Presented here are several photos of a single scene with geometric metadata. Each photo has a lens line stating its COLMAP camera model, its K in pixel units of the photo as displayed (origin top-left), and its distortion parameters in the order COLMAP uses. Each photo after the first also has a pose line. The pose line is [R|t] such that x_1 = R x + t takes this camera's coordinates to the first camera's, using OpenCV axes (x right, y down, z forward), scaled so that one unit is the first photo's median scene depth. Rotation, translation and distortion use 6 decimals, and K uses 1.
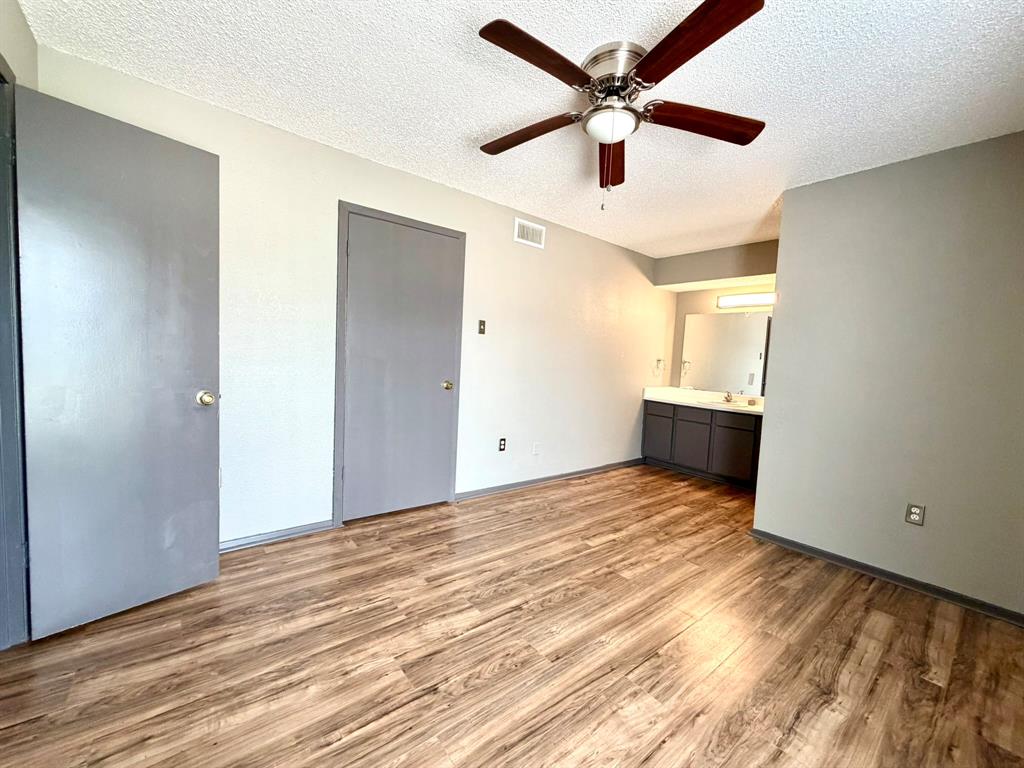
lens RADIAL K [[410.2, 0, 511.0], [0, 410.2, 383.7], [0, 0, 1]] dist [0.001514, -0.000063]
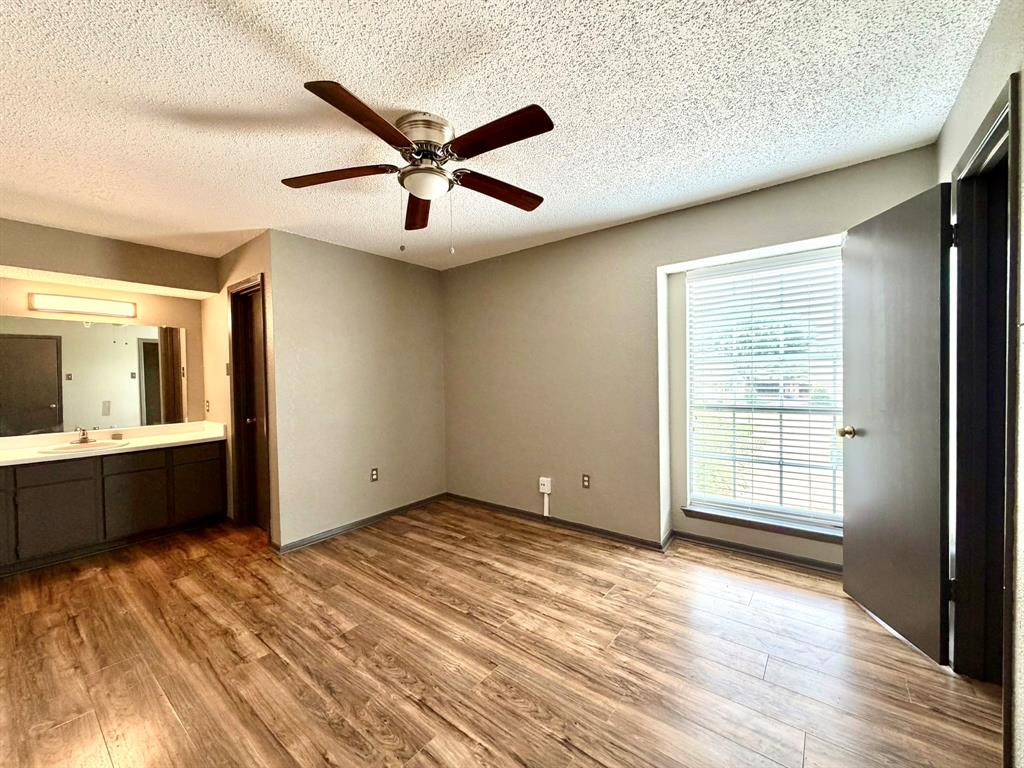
lens RADIAL K [[410.2, 0, 511.0], [0, 410.2, 383.7], [0, 0, 1]] dist [0.001514, -0.000063]
pose [[-0.223263, -0.066755, 0.972470, -0.739818], [0.069603, 0.994014, 0.084213, -0.148968], [-0.972270, 0.086489, -0.217280, 0.876678]]
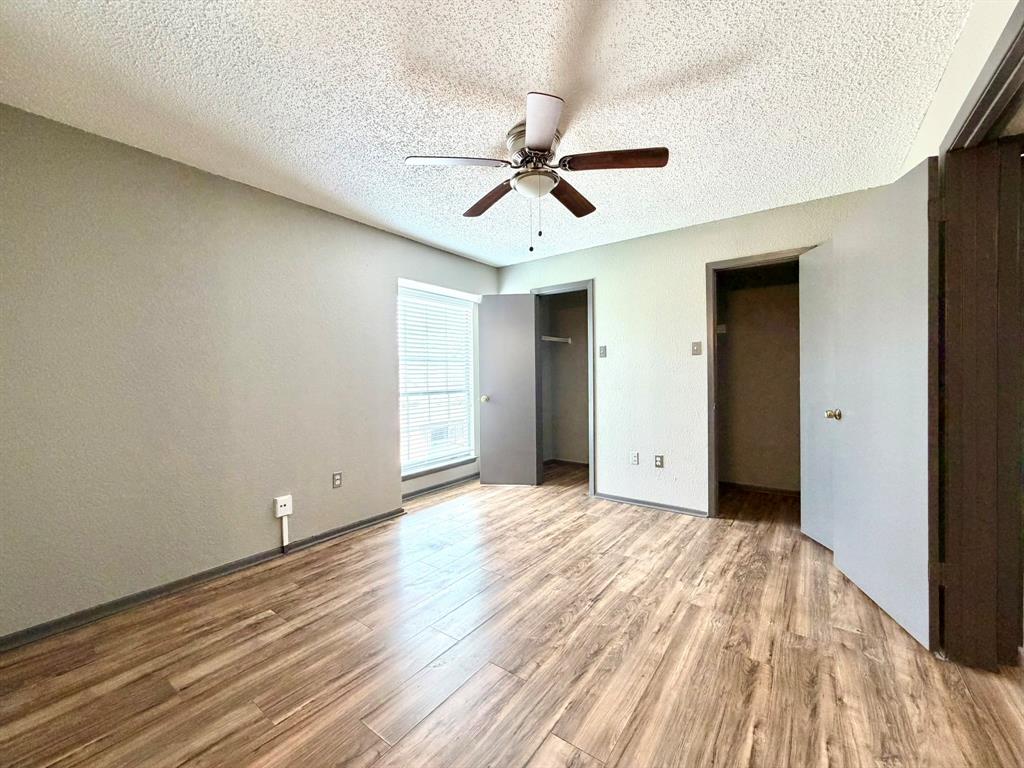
lens RADIAL K [[410.2, 0, 511.0], [0, 410.2, 383.7], [0, 0, 1]] dist [0.001514, -0.000063]
pose [[-0.966192, -0.036057, -0.255291, 0.500153], [-0.053765, 0.996581, 0.062728, -0.087584], [0.252156, 0.074333, -0.964827, 1.825162]]
